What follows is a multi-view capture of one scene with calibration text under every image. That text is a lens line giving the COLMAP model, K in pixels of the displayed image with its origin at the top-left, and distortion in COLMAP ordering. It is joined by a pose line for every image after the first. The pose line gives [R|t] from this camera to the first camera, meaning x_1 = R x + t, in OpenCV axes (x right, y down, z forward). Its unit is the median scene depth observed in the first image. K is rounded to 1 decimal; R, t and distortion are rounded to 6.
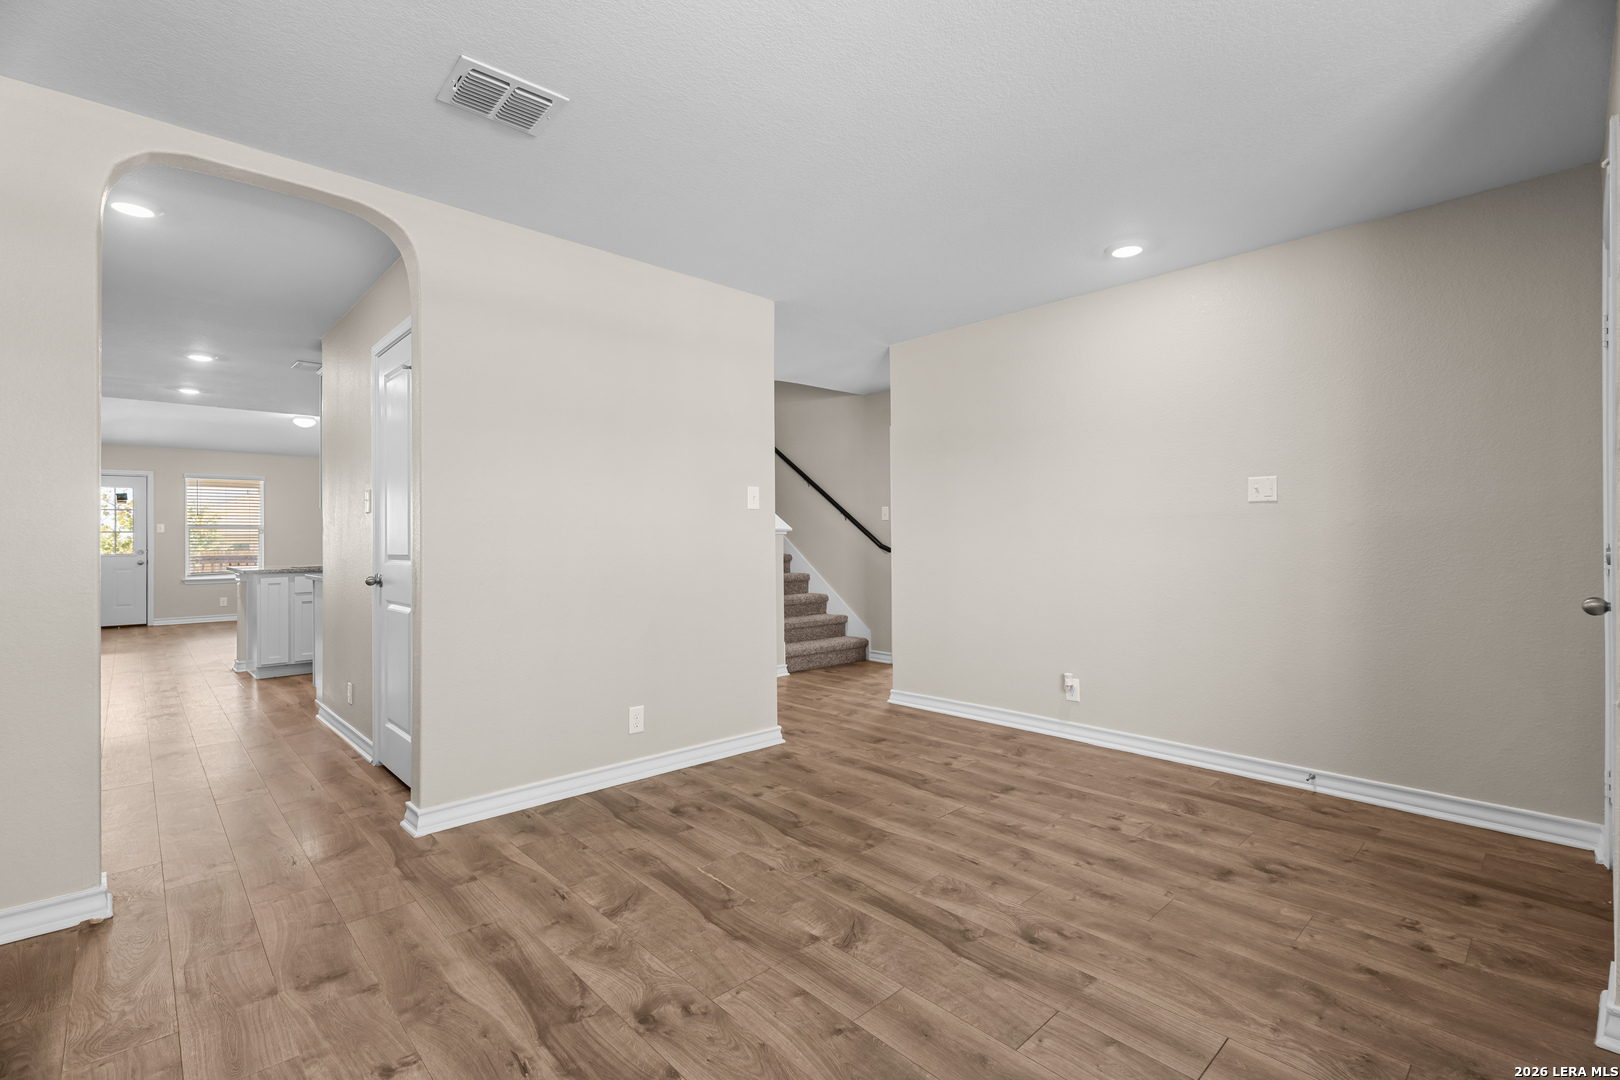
lens RADIAL K [[734.0, 0, 799.2], [0, 734.0, 533.1], [0, 0, 1]] dist [-0.006945, 0.003933]
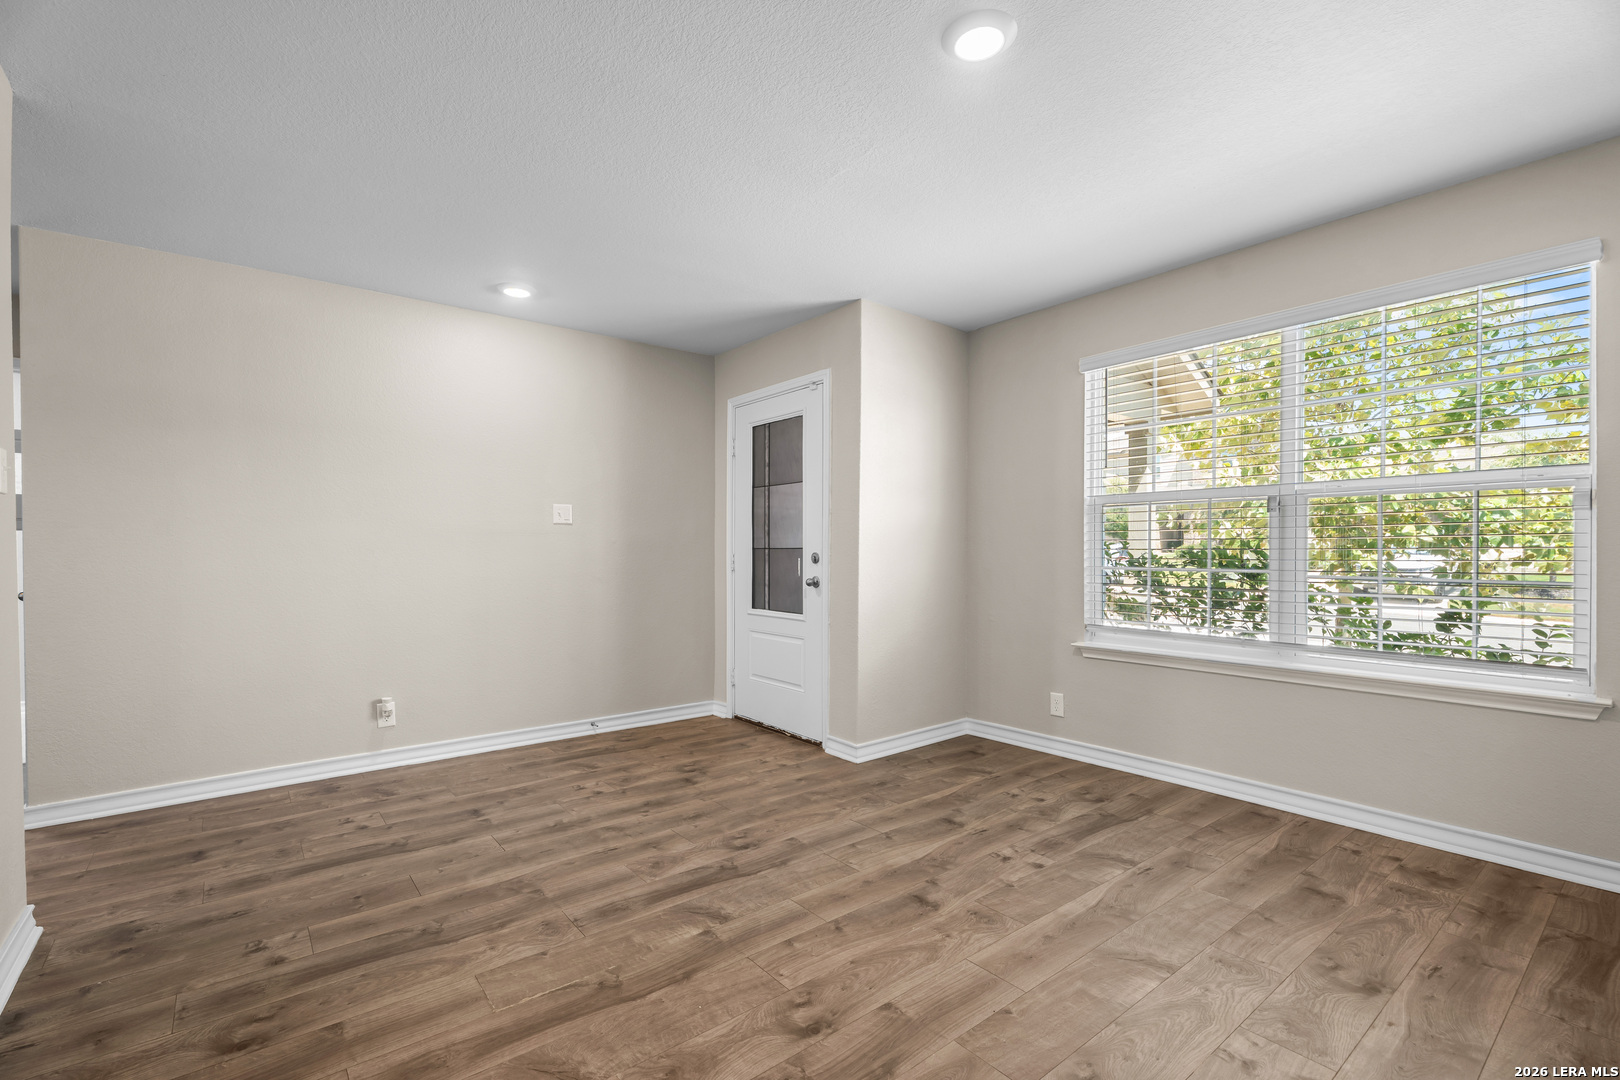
lens RADIAL K [[734.0, 0, 804.5], [0, 734.0, 548.2], [0, 0, 1]] dist [-0.006945, 0.003933]
pose [[0.053518, 0.007911, 0.998536, -0.770875], [-0.005080, 0.999958, -0.007650, 0.009824], [-0.998554, -0.004663, 0.053556, 0.611114]]
